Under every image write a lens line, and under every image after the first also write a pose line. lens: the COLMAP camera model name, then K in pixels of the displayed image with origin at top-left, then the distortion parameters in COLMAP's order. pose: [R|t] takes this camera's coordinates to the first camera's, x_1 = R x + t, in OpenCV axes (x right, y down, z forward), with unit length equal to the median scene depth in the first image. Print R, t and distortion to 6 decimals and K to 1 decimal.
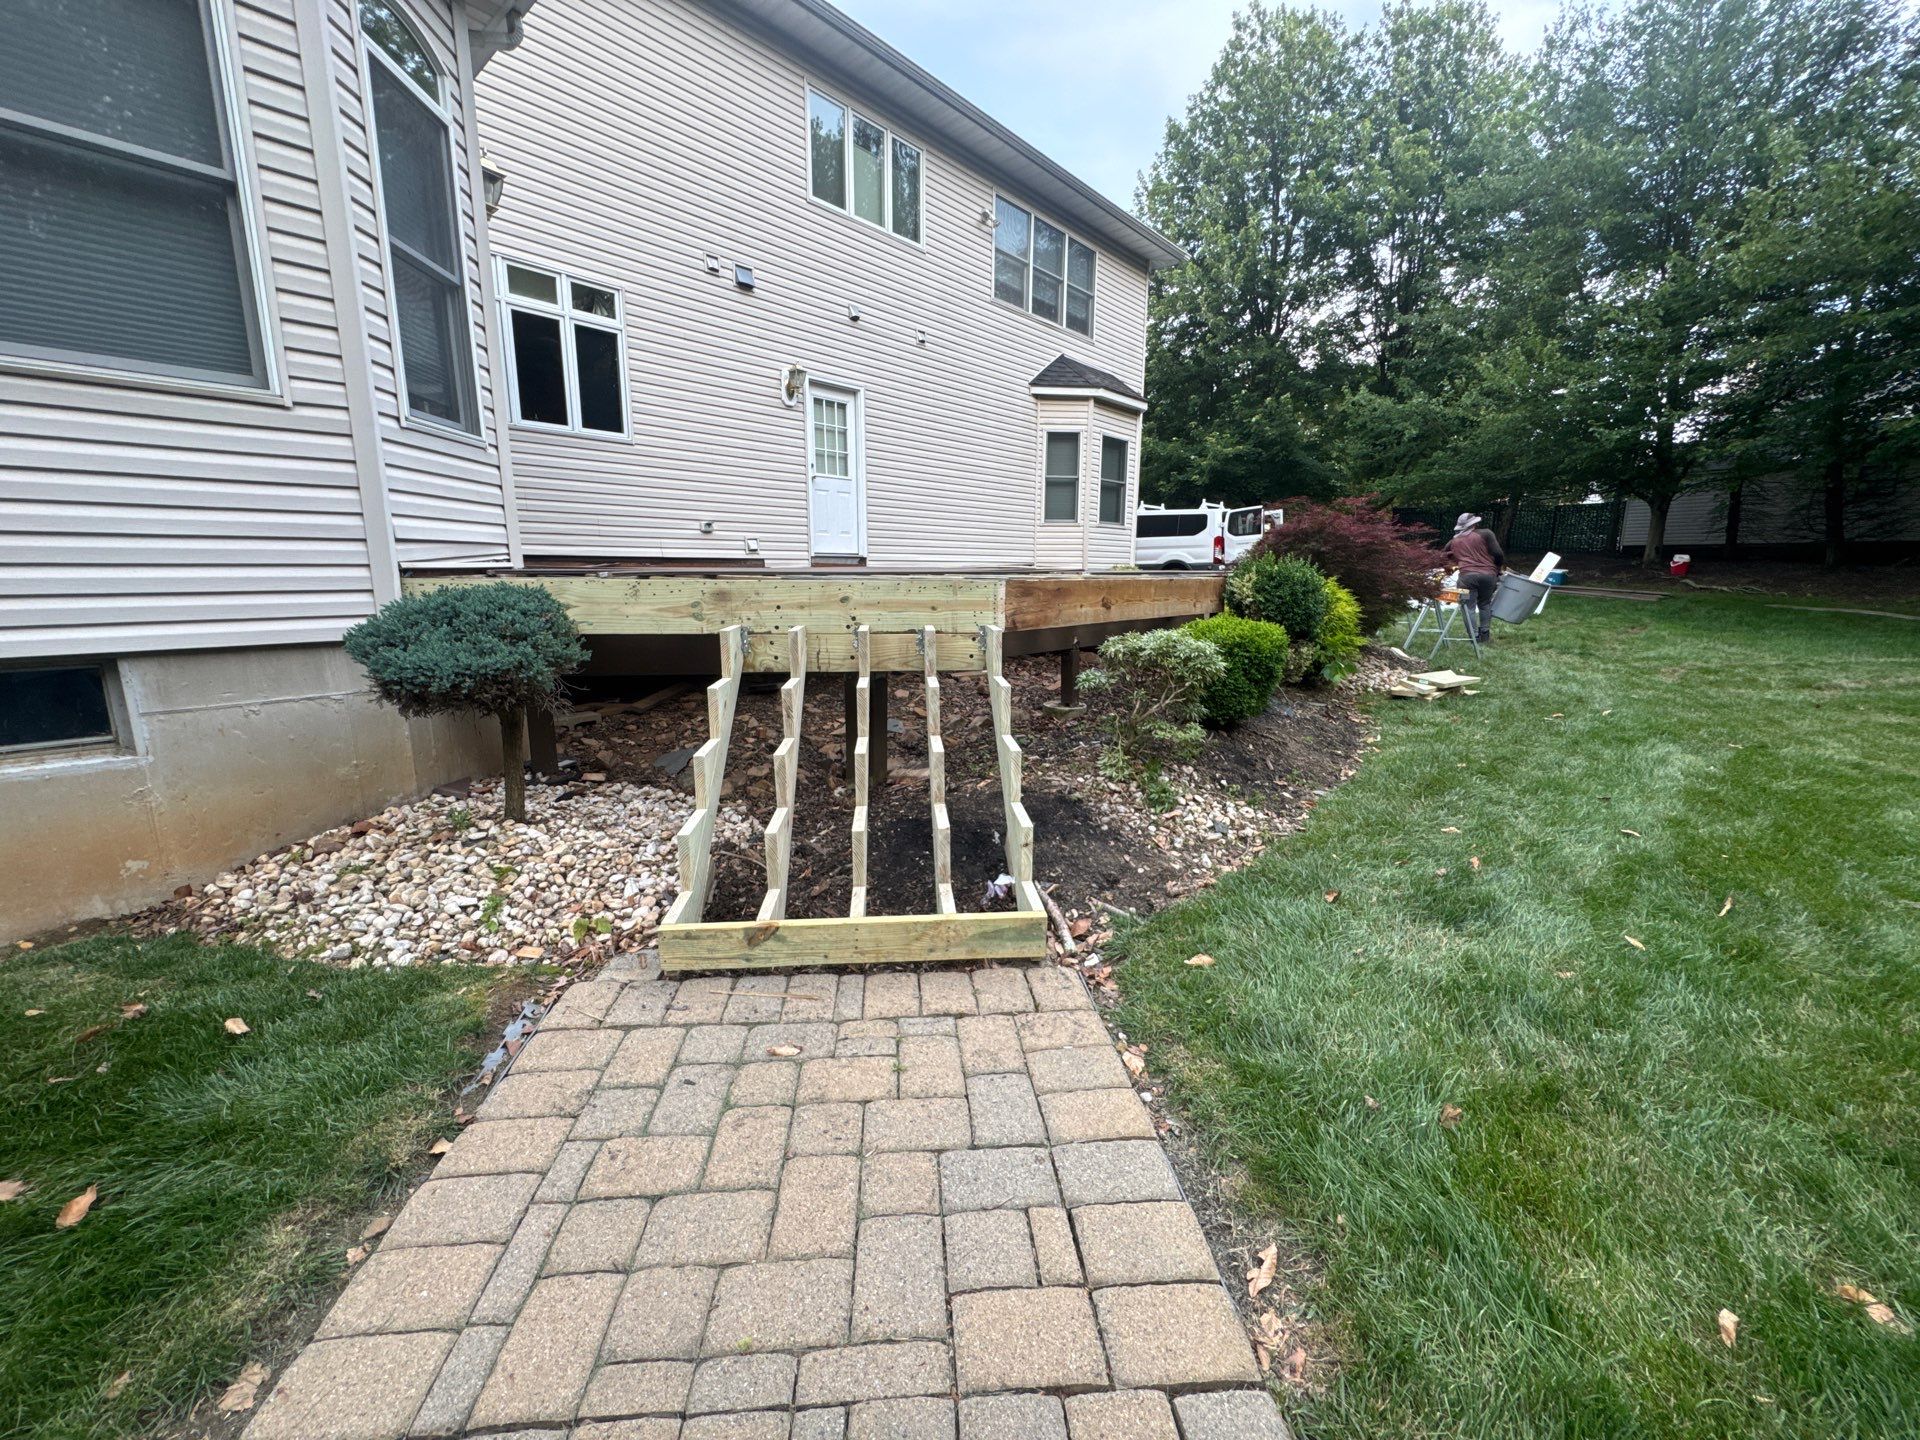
lens RADIAL K [[763.3, 0, 959.8], [0, 763.3, 717.1], [0, 0, 1]] dist [-0.002609, -0.000071]
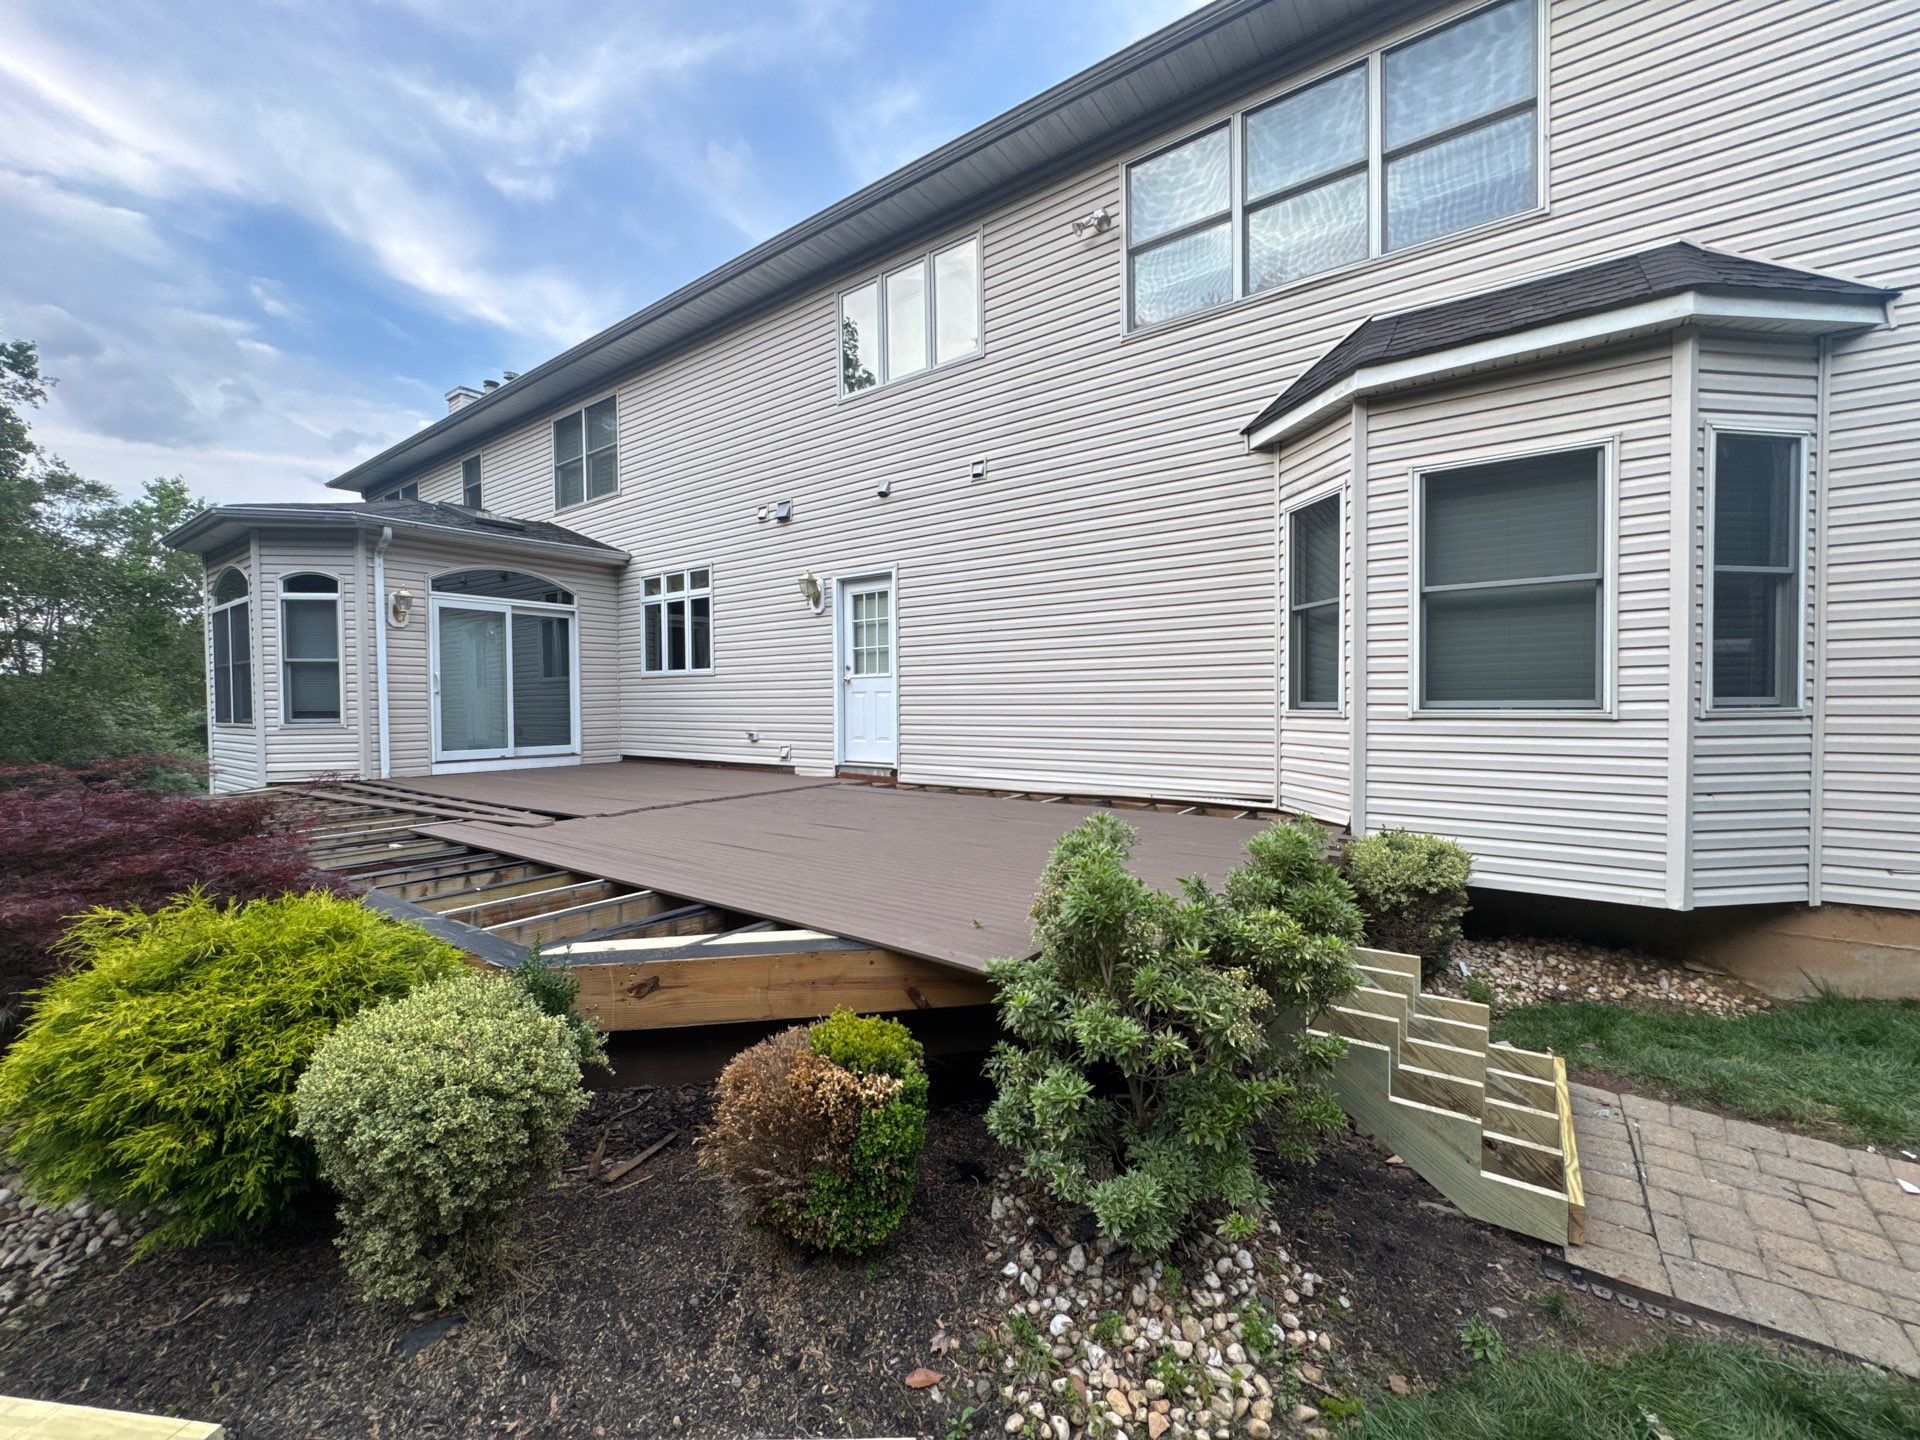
lens RADIAL K [[765.7, 0, 964.2], [0, 765.7, 716.8], [0, 0, 1]] dist [-0.002160, 0.000094]
pose [[0.094883, 0.011871, -0.995418, 0.940204], [-0.183585, 0.982987, -0.005776, -0.376545], [0.978414, 0.183292, 0.095448, 1.365567]]
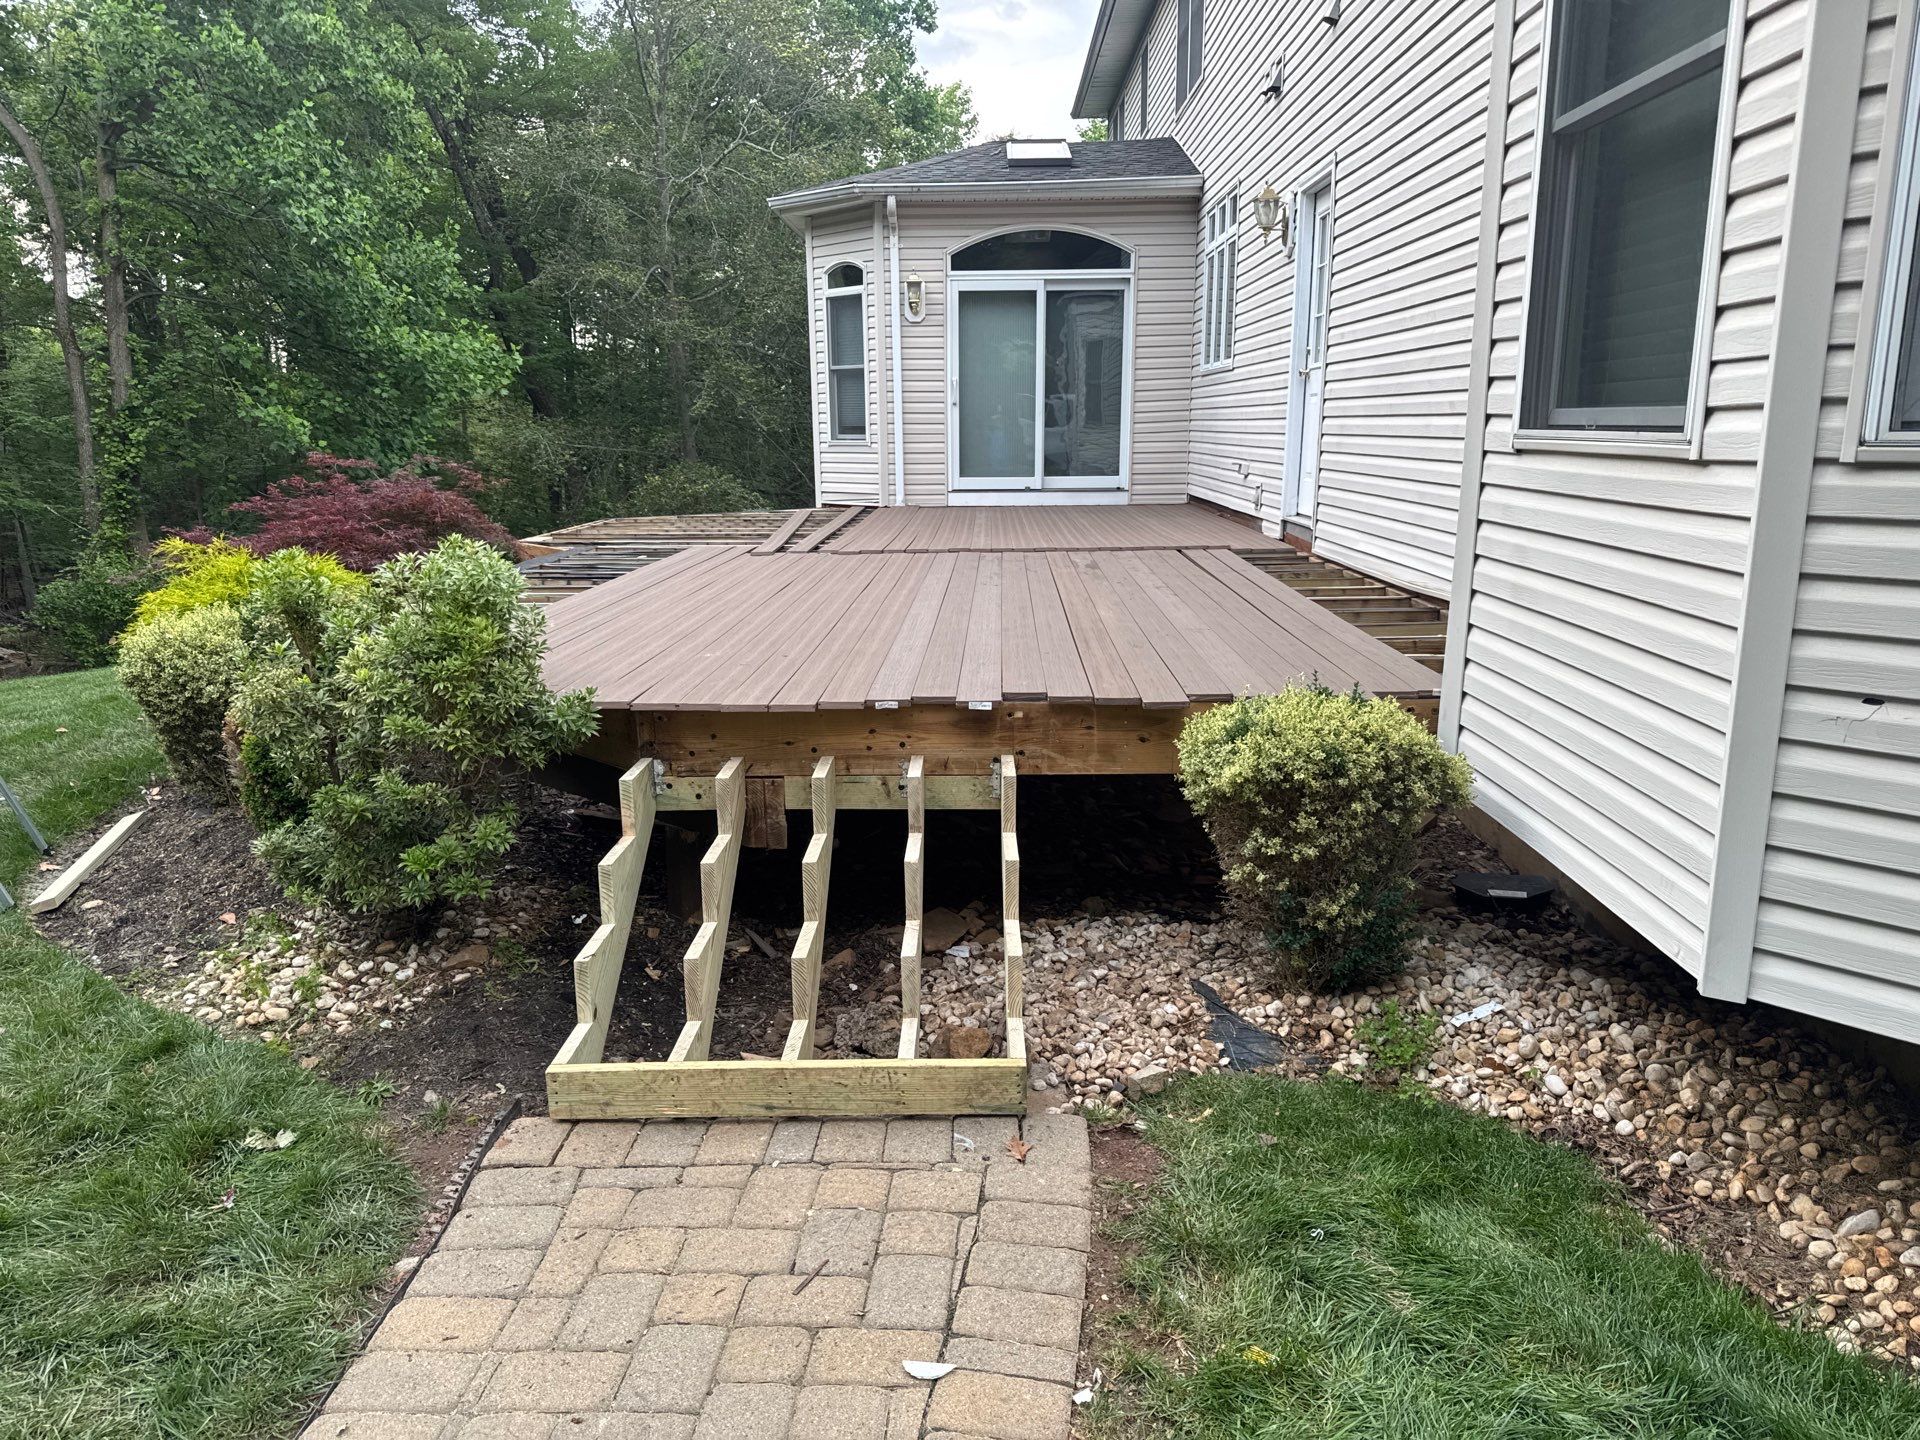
lens RADIAL K [[1380.0, 0, 951.2], [0, 1380.0, 735.0], [0, 0, 1]] dist [-0.000207, -0.003222]
pose [[-0.768332, 0.139425, -0.624682, 0.810701], [-0.120203, 0.927188, 0.354786, -0.504969], [0.628664, 0.347682, -0.695629, 2.062229]]
